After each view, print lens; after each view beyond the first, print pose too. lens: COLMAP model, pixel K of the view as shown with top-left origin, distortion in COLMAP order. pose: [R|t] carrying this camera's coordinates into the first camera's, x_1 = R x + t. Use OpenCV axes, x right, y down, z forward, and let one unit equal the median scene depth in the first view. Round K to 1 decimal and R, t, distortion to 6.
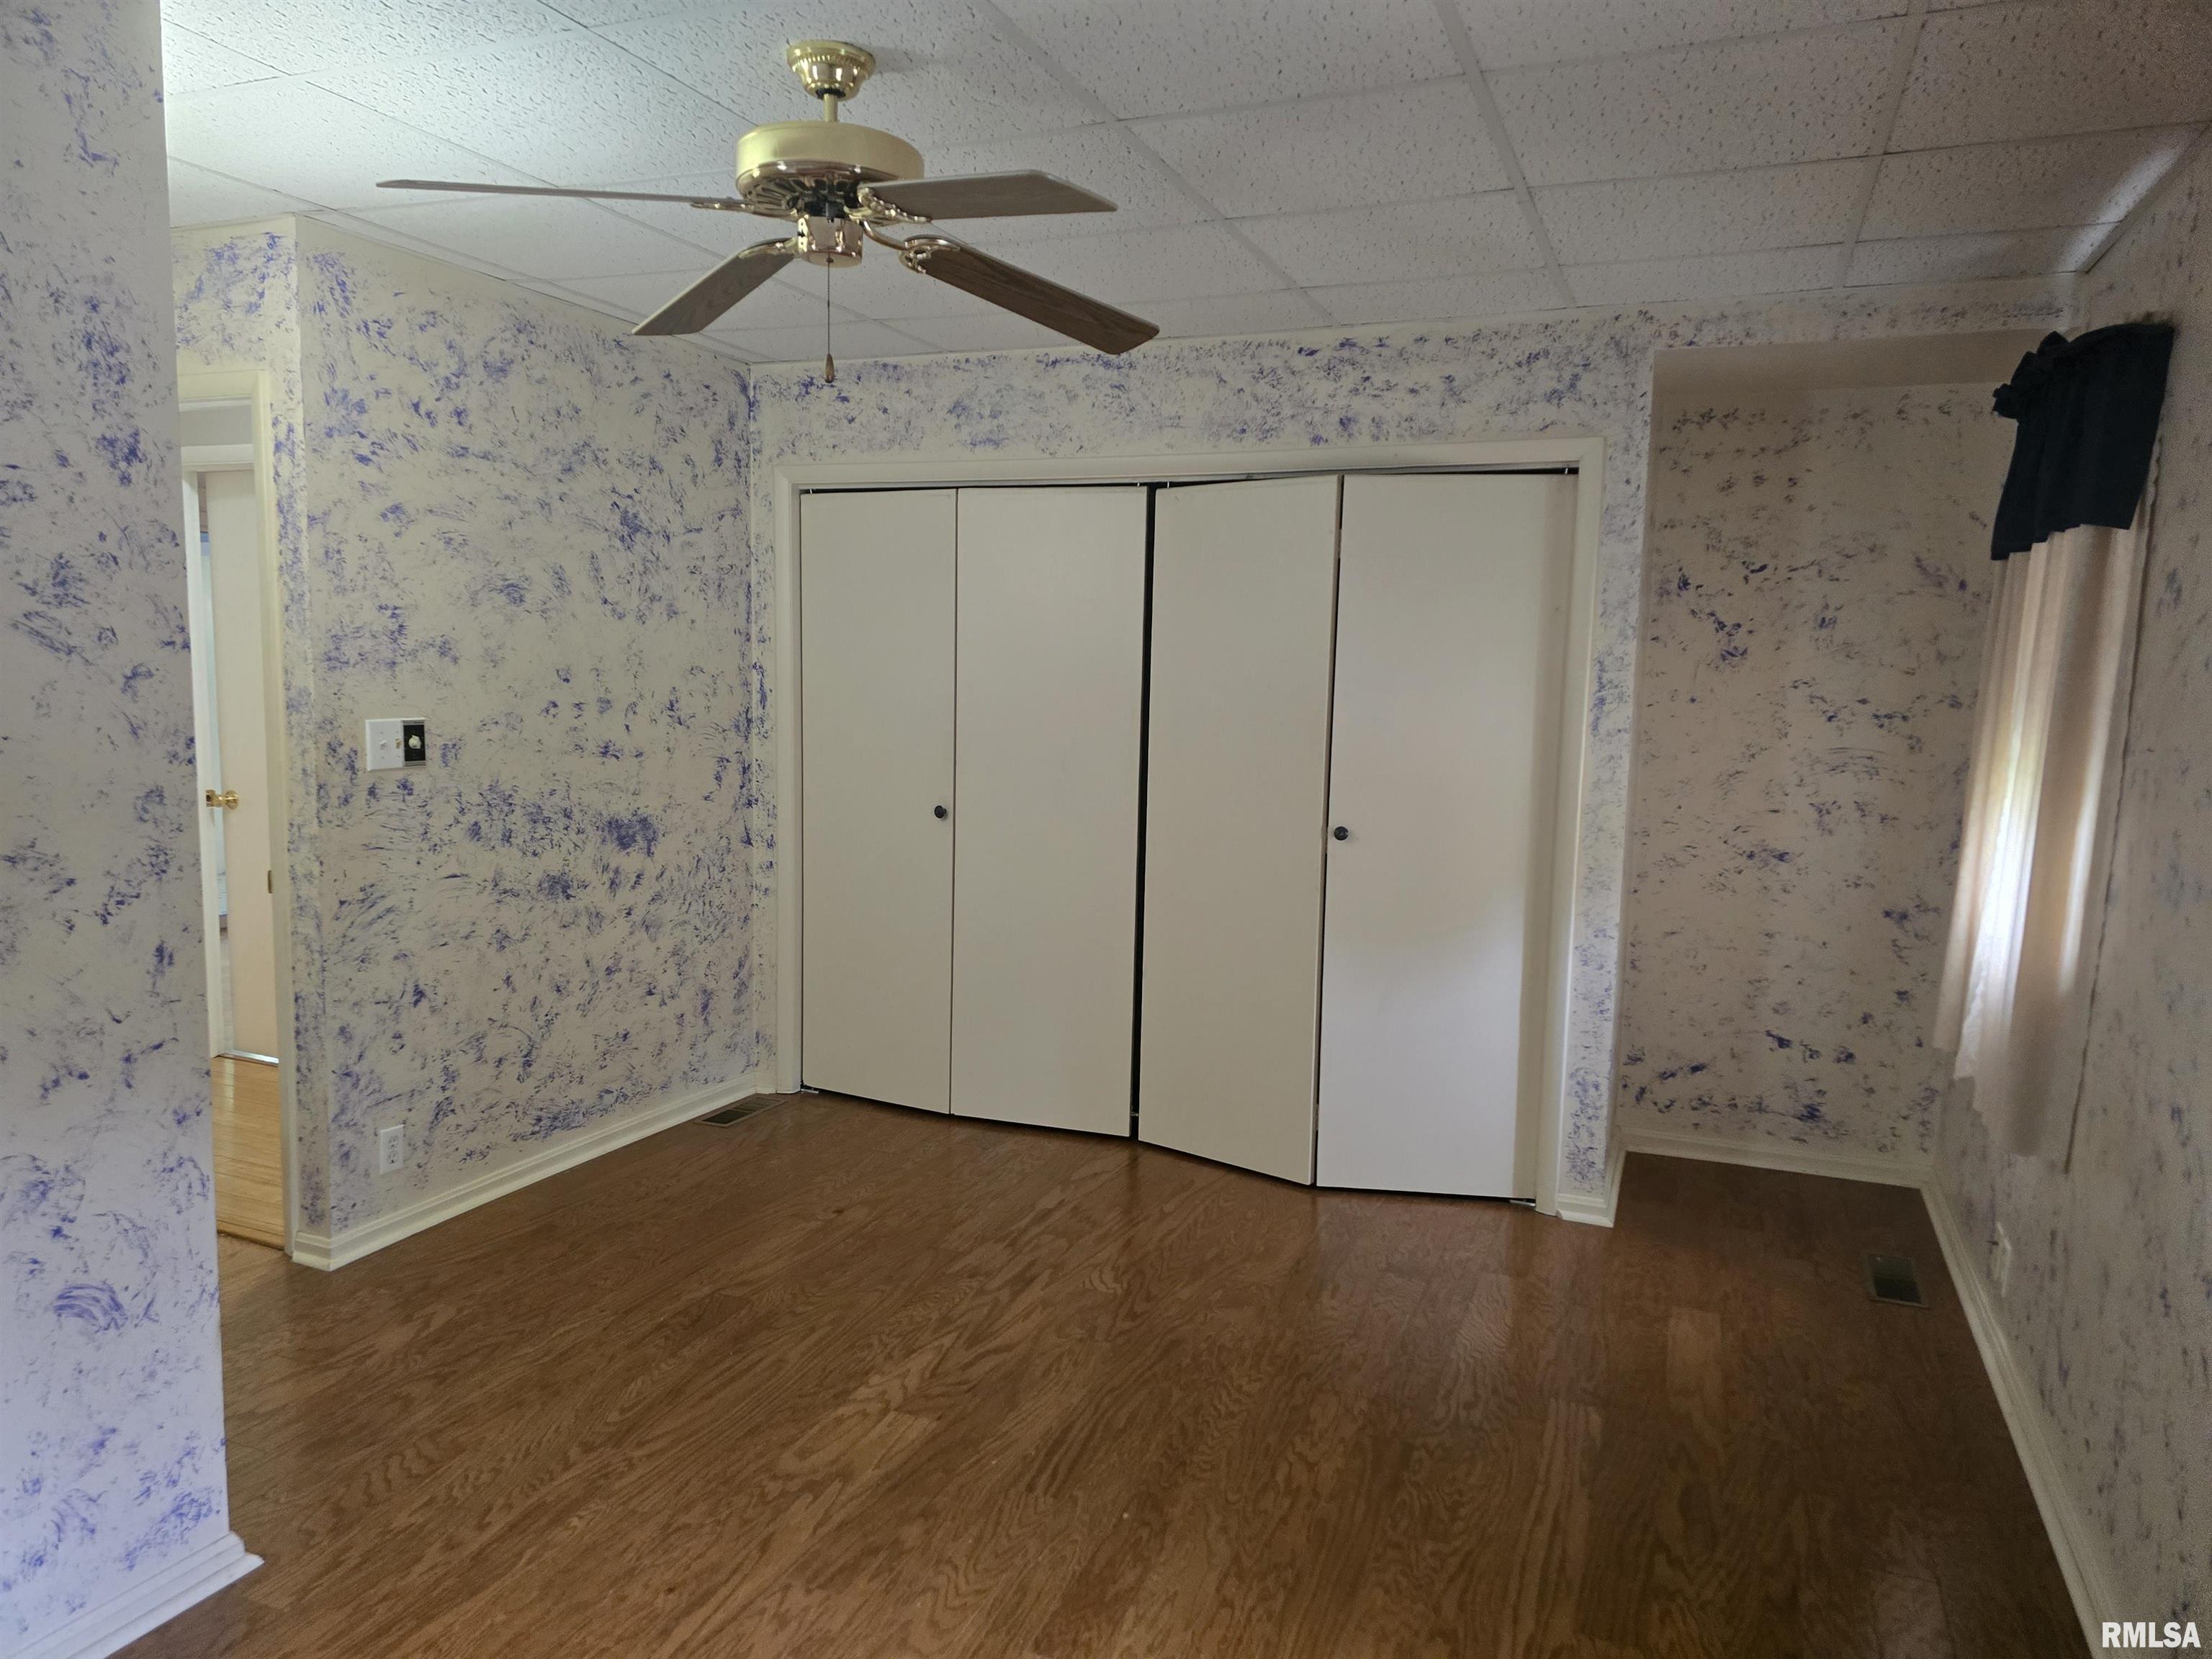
lens RADIAL K [[1479.4, 0, 1119.3], [0, 1479.4, 841.5], [0, 0, 1]] dist [0.063539, -0.054802]
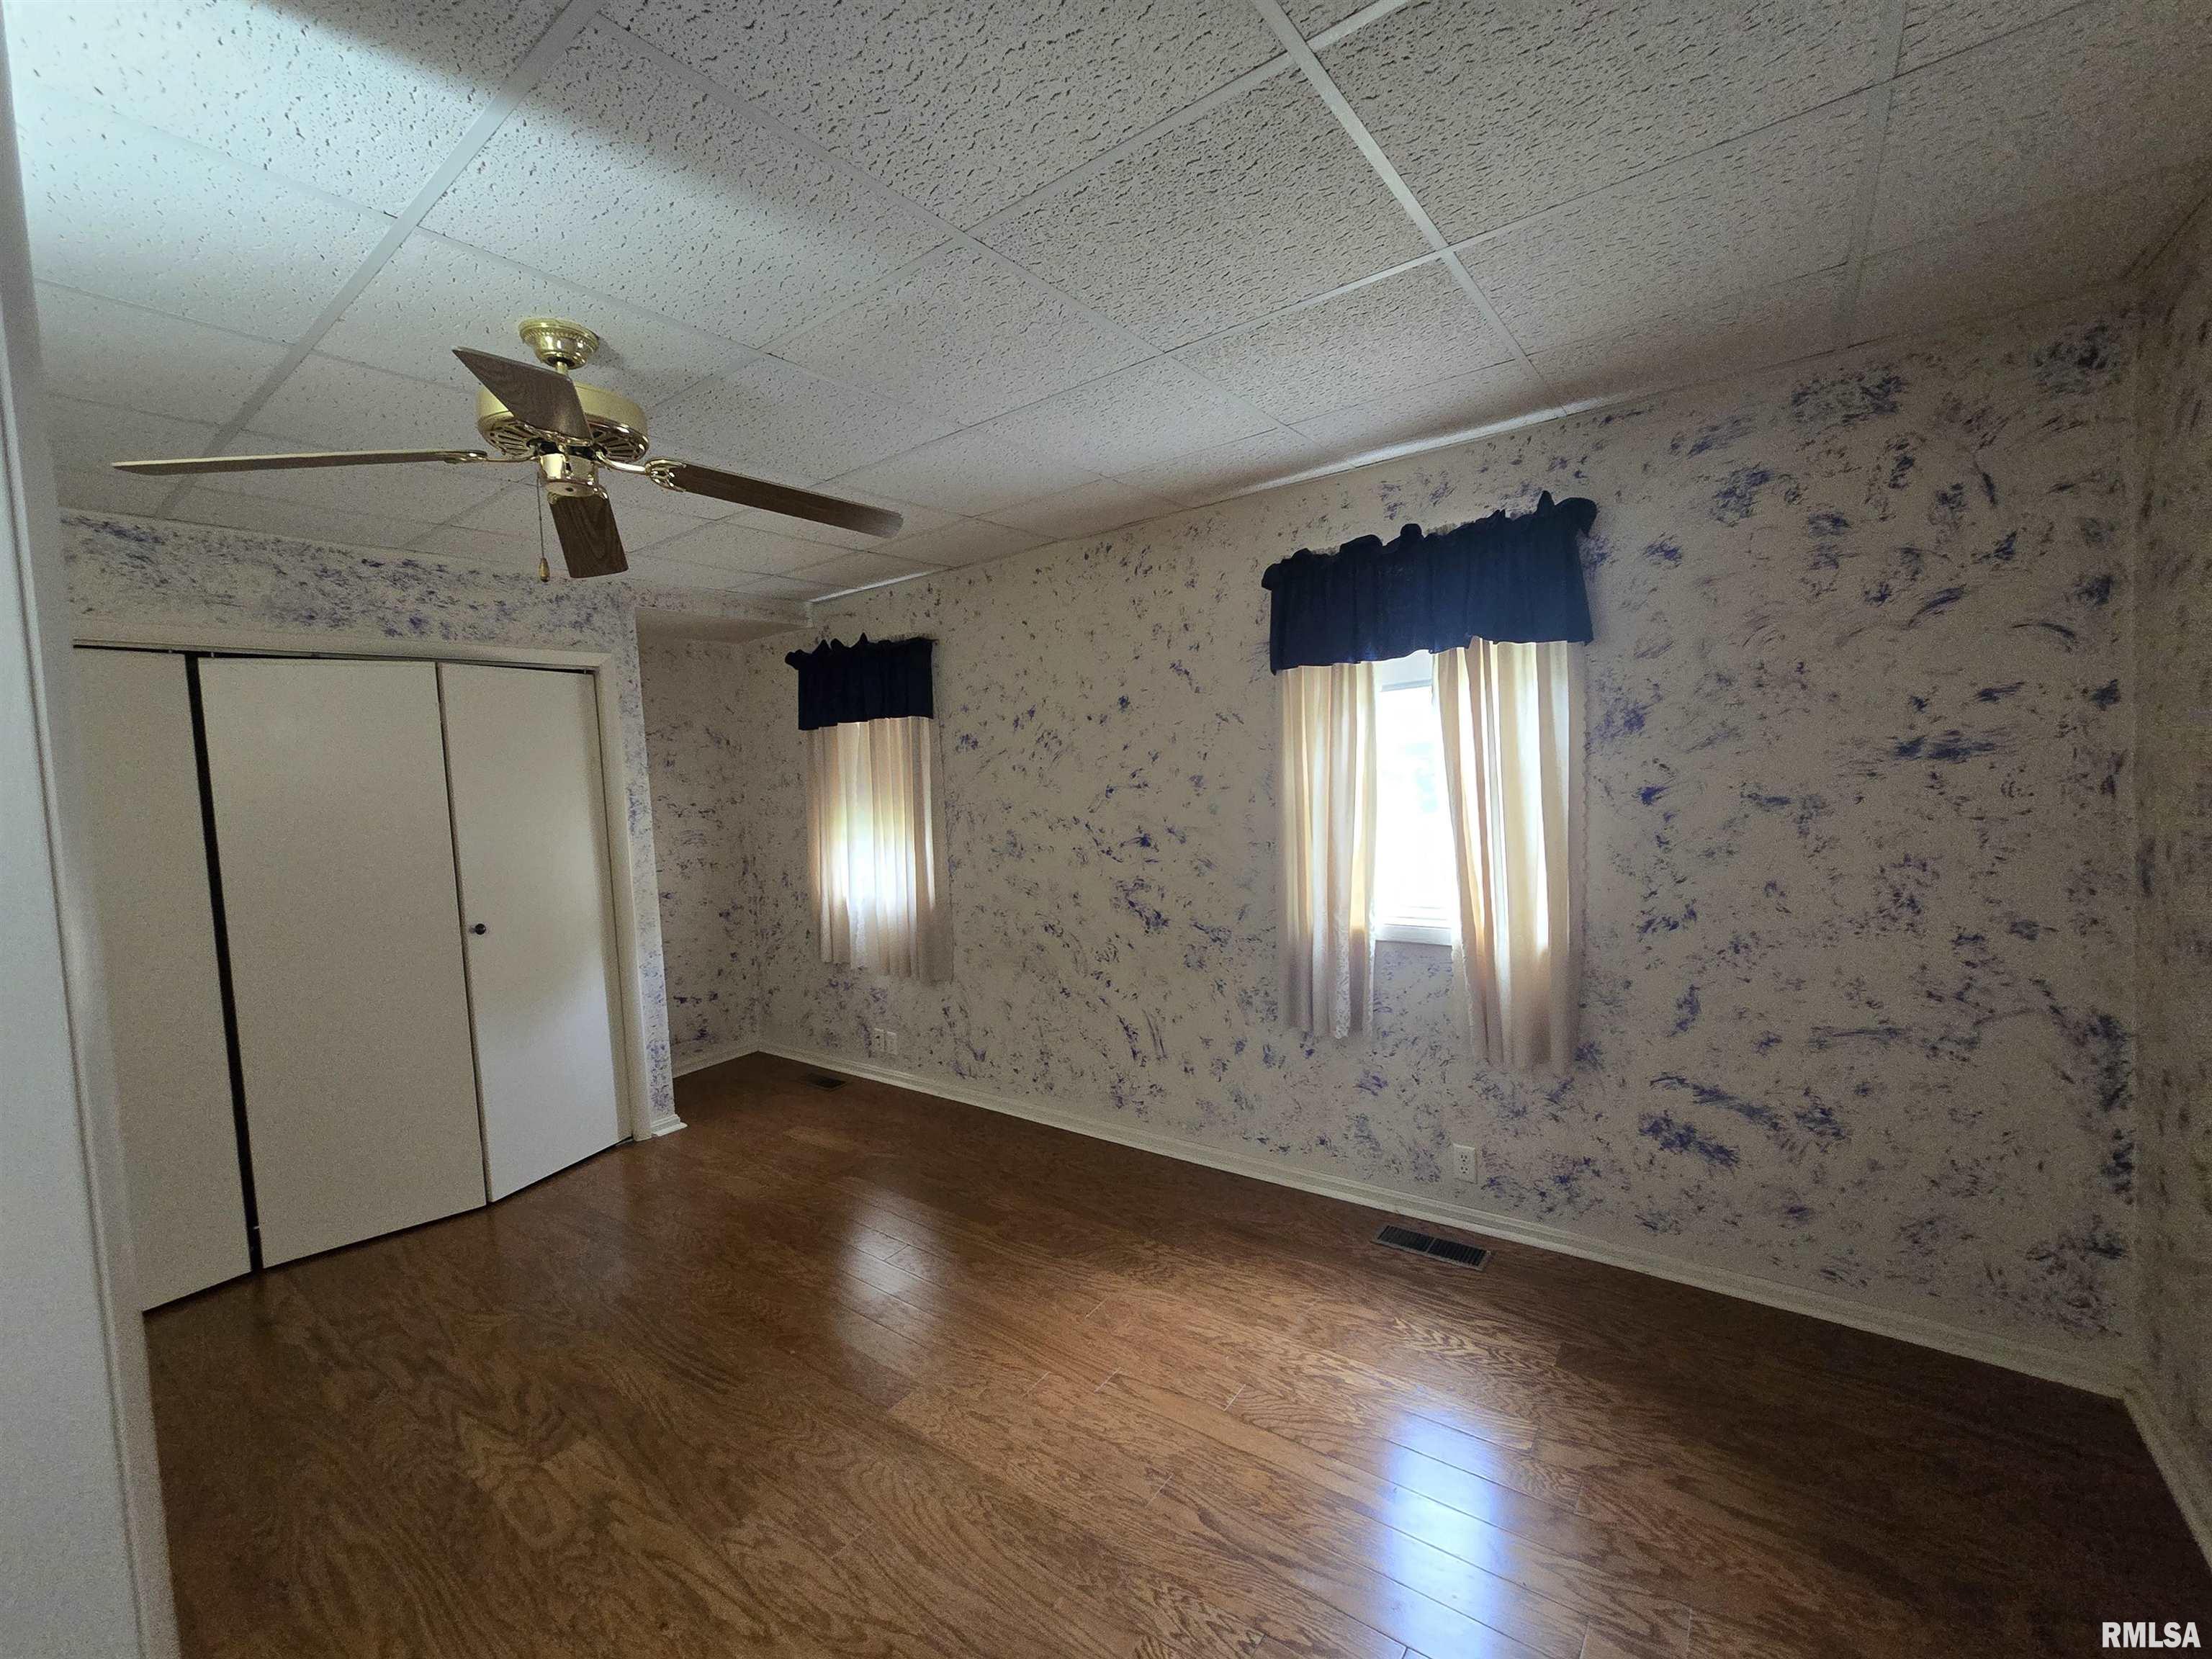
lens RADIAL K [[907.7, 0, 1101.7], [0, 907.7, 822.1], [0, 0, 1]] dist [-0.007110, 0.001897]
pose [[0.248122, -0.094342, 0.964124, -0.500723], [0.173062, 0.983553, 0.051705, -0.046708], [-0.953145, 0.154024, 0.260368, 0.252956]]
